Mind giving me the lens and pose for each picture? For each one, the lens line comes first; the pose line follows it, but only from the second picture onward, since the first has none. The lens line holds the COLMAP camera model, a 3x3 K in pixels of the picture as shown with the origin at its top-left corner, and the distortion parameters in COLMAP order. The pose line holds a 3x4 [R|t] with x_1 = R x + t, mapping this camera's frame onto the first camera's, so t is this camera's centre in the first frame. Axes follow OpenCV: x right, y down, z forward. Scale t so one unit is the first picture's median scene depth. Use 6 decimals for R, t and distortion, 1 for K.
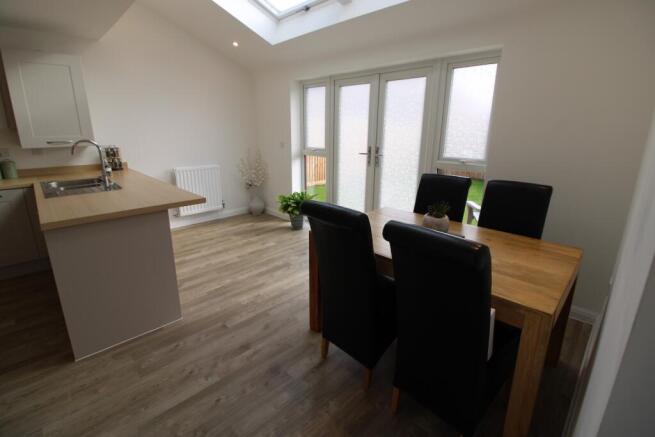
lens RADIAL K [[303.4, 0, 325.1], [0, 303.4, 207.0], [0, 0, 1]] dist [-0.008719, -0.007790]
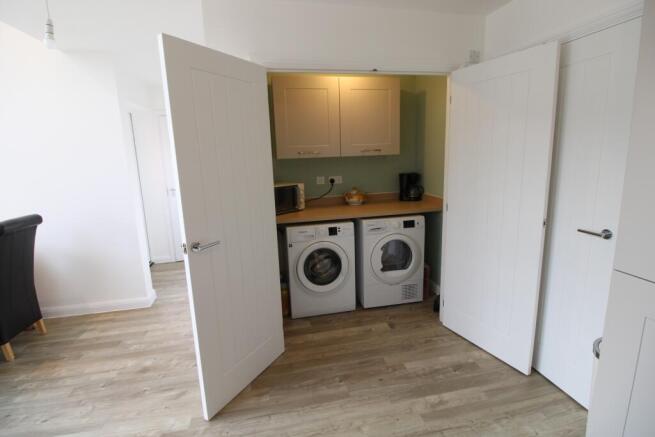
lens RADIAL K [[303.4, 0, 324.8], [0, 303.4, 205.8], [0, 0, 1]] dist [-0.008719, -0.007790]
pose [[-0.843380, -0.064253, 0.533463, -0.916338], [0.165271, 0.913673, 0.371332, -0.148240], [-0.511270, 0.401340, -0.759954, 0.530442]]
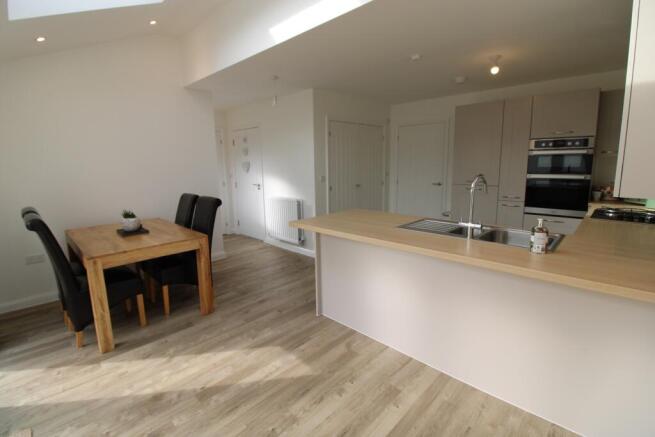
lens RADIAL K [[303.4, 0, 324.4], [0, 303.4, 204.5], [0, 0, 1]] dist [-0.008719, -0.007790]
pose [[-0.999631, 0.016457, -0.021627, -0.375803], [0.006811, 0.922103, 0.386885, -0.393167], [0.026309, 0.386595, -0.921874, 1.509510]]
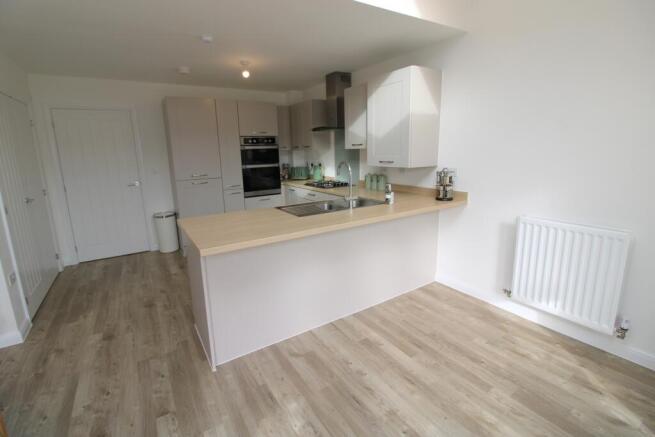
lens RADIAL K [[303.4, 0, 325.0], [0, 303.4, 204.6], [0, 0, 1]] dist [-0.008719, -0.007790]
pose [[-0.199491, 0.178033, -0.963591, 0.160154], [-0.223525, 0.949163, 0.221643, -0.265419], [0.954065, 0.259603, -0.149555, 1.014860]]
